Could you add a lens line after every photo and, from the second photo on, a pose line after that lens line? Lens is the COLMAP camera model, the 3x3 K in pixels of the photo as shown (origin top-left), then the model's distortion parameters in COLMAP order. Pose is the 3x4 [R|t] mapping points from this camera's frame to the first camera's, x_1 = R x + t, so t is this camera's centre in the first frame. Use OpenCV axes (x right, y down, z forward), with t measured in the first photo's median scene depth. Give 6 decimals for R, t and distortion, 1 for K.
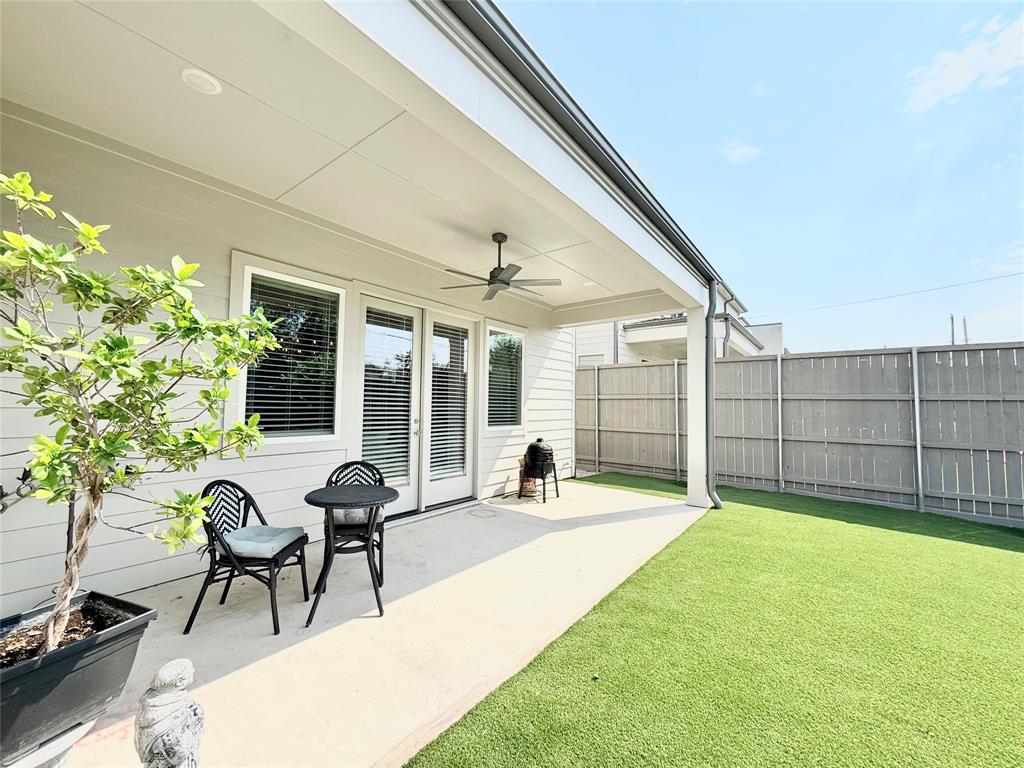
lens RADIAL K [[406.6, 0, 512.0], [0, 406.6, 384.0], [0, 0, 1]] dist [-0.016462, -0.000037]
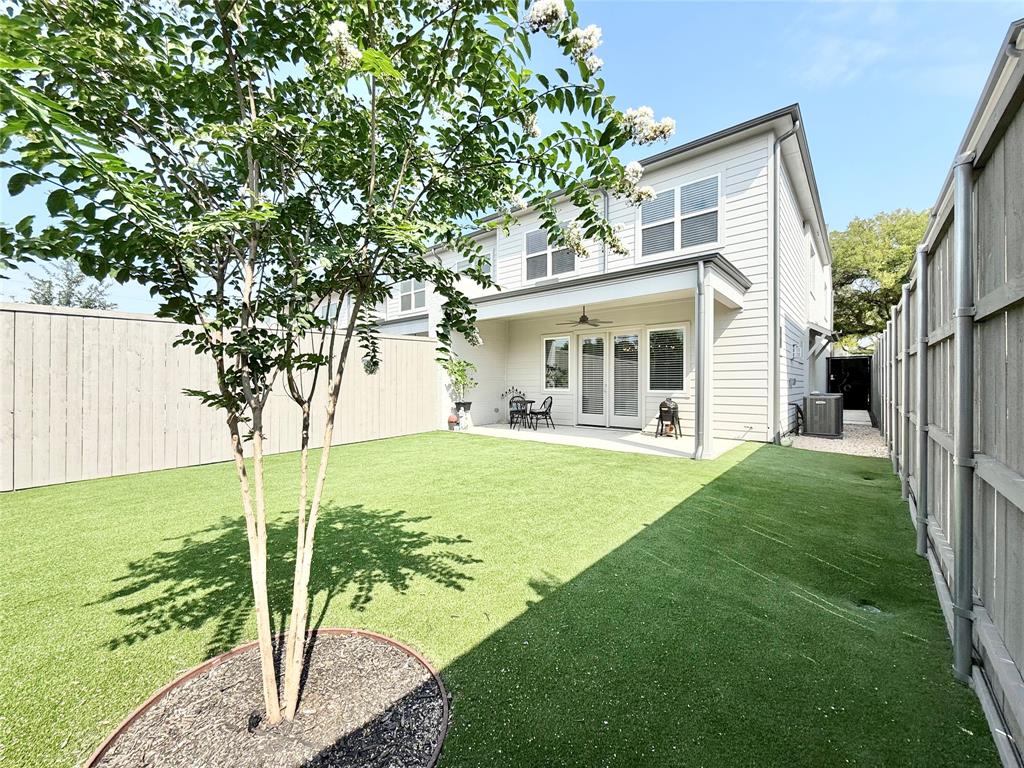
lens RADIAL K [[410.2, 0, 514.3], [0, 410.2, 385.2], [0, 0, 1]] dist [0.000600, -0.000152]
pose [[-0.037147, -0.007627, -0.999281, 1.629049], [0.053834, 0.998504, -0.009622, 0.069701], [0.997859, -0.054153, -0.036681, 0.499285]]
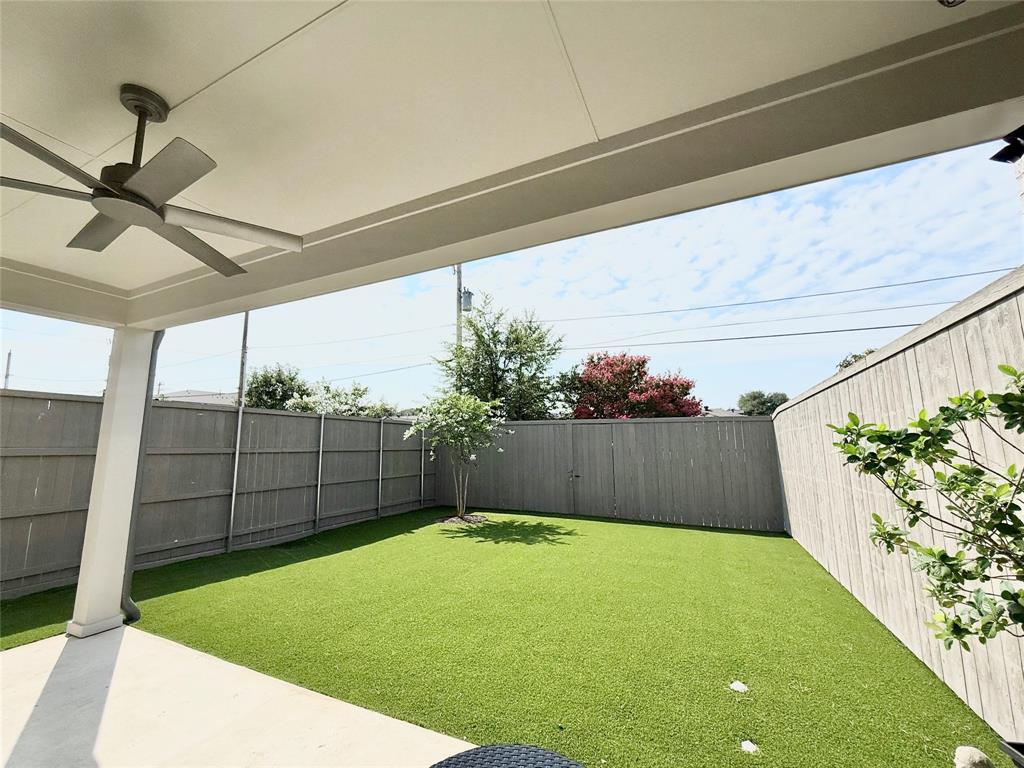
lens RADIAL K [[410.2, 0, 514.3], [0, 410.2, 385.2], [0, 0, 1]] dist [0.000600, -0.000152]
pose [[-0.184255, 0.147041, 0.971817, -0.351788], [-0.018818, 0.988037, -0.153063, 0.010891], [-0.982698, -0.046490, -0.179283, 0.431866]]
